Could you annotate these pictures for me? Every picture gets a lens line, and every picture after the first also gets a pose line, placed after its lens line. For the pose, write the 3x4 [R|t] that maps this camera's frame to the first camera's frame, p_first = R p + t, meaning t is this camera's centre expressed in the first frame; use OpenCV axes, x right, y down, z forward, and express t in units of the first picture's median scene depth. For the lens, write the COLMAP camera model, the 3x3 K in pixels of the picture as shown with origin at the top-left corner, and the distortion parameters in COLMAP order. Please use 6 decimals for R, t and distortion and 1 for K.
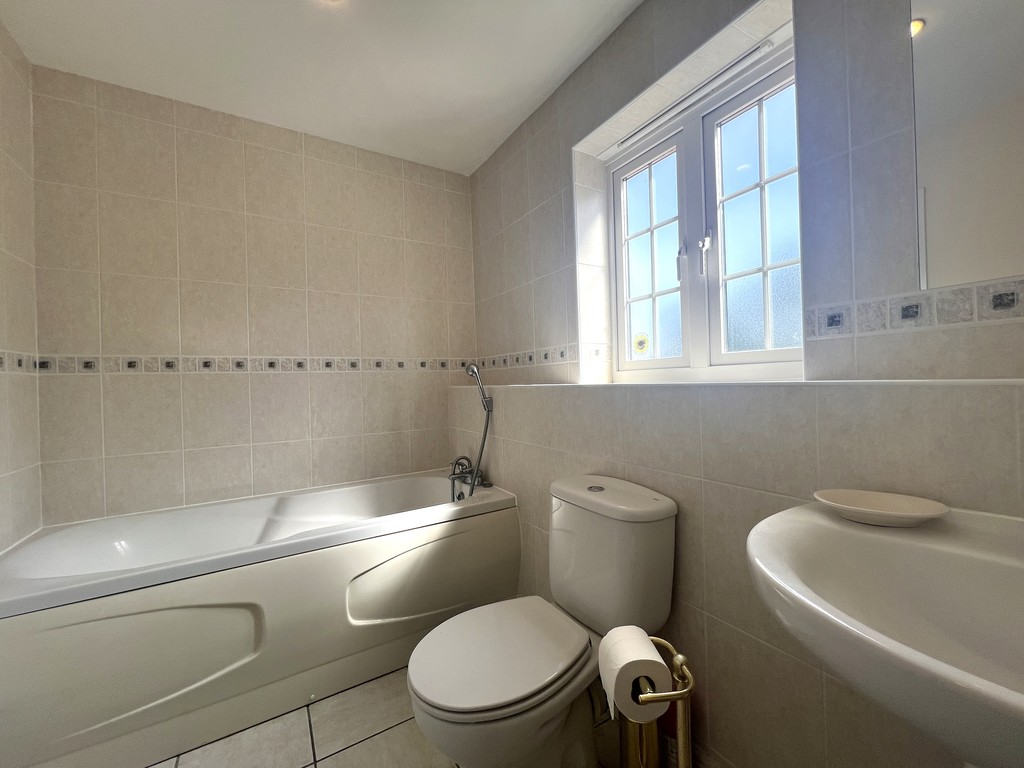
lens RADIAL K [[404.1, 0, 491.3], [0, 404.1, 383.5], [0, 0, 1]] dist [0.001003, 0.000172]
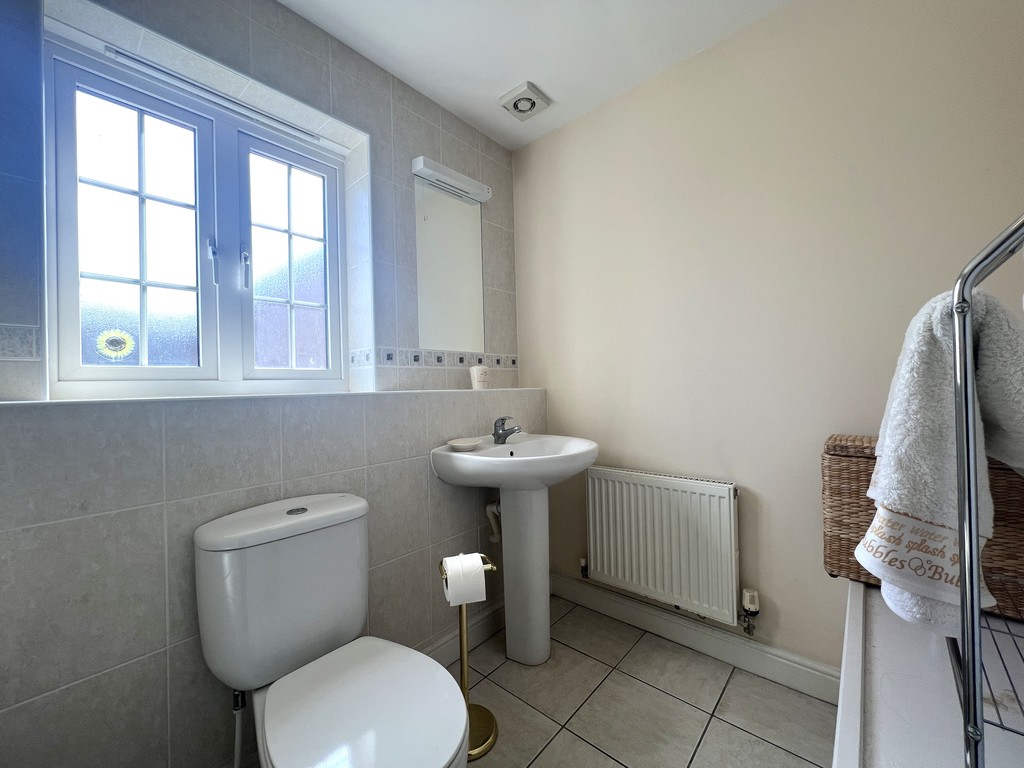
lens RADIAL K [[404.1, 0, 491.3], [0, 404.1, 383.5], [0, 0, 1]] dist [0.001003, 0.000172]
pose [[-0.307010, 0.048717, 0.950459, -0.872936], [0.035364, 0.998583, -0.039761, 0.039487], [-0.951049, 0.021405, -0.308298, 1.063776]]
